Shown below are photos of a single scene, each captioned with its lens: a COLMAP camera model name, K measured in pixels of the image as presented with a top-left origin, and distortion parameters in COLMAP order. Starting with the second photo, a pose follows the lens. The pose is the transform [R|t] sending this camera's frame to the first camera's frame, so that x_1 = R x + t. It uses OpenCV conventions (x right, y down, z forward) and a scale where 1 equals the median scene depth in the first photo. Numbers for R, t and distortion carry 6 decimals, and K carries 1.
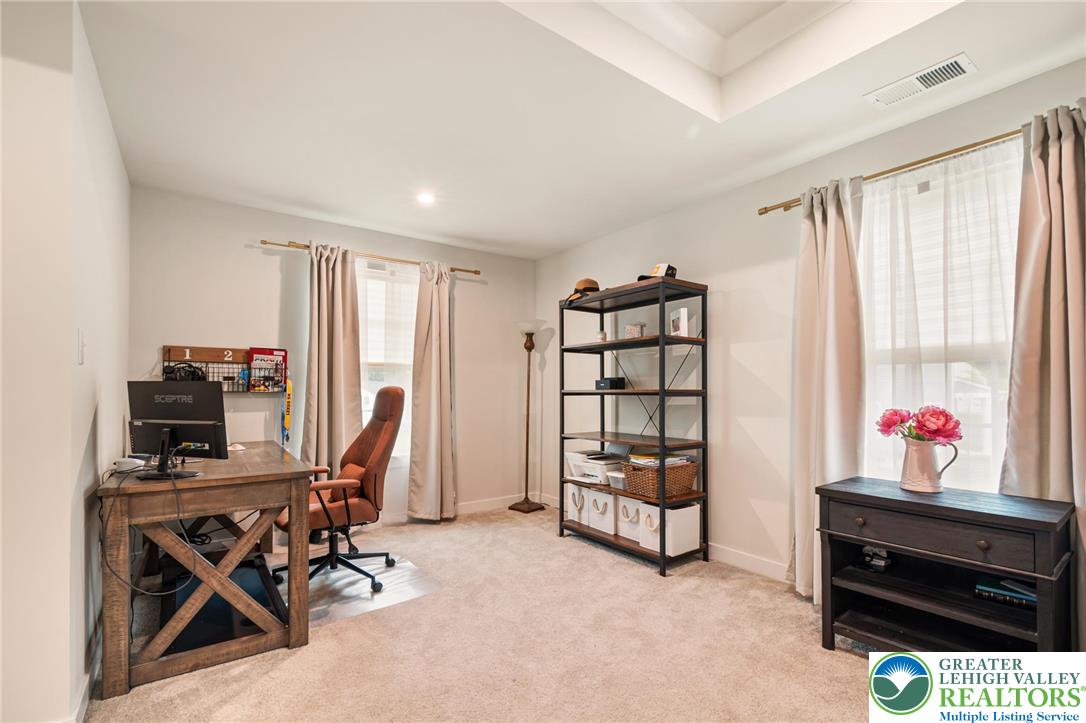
lens RADIAL K [[493.3, 0, 558.5], [0, 493.3, 385.6], [0, 0, 1]] dist [0.003309, -0.002971]
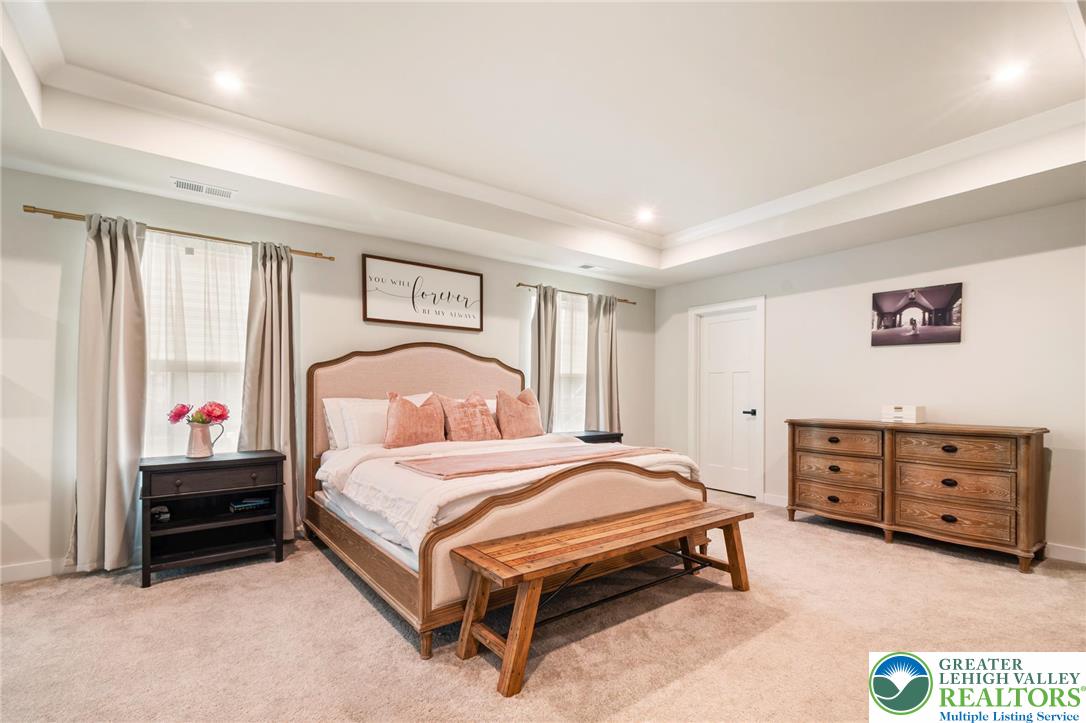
lens RADIAL K [[493.3, 0, 533.6], [0, 493.3, 391.5], [0, 0, 1]] dist [0.003309, -0.002971]
pose [[0.012854, 0.003071, 0.999913, -0.487591], [-0.011813, 0.999926, -0.002919, 0.002614], [-0.999848, -0.011775, 0.012889, -0.025055]]
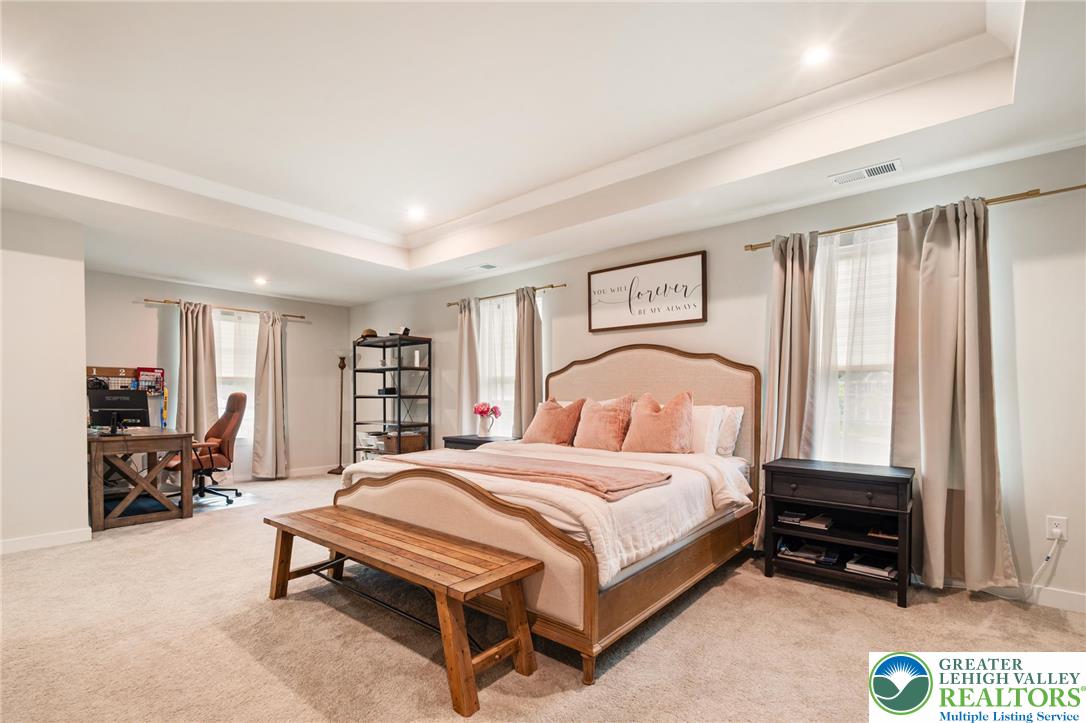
lens RADIAL K [[493.3, 0, 559.2], [0, 493.3, 402.3], [0, 0, 1]] dist [0.003309, -0.002971]
pose [[0.971753, -0.000442, 0.235998, 0.329536], [-0.004978, 0.999737, 0.022371, -0.007926], [-0.235946, -0.022914, 0.971496, -0.900972]]
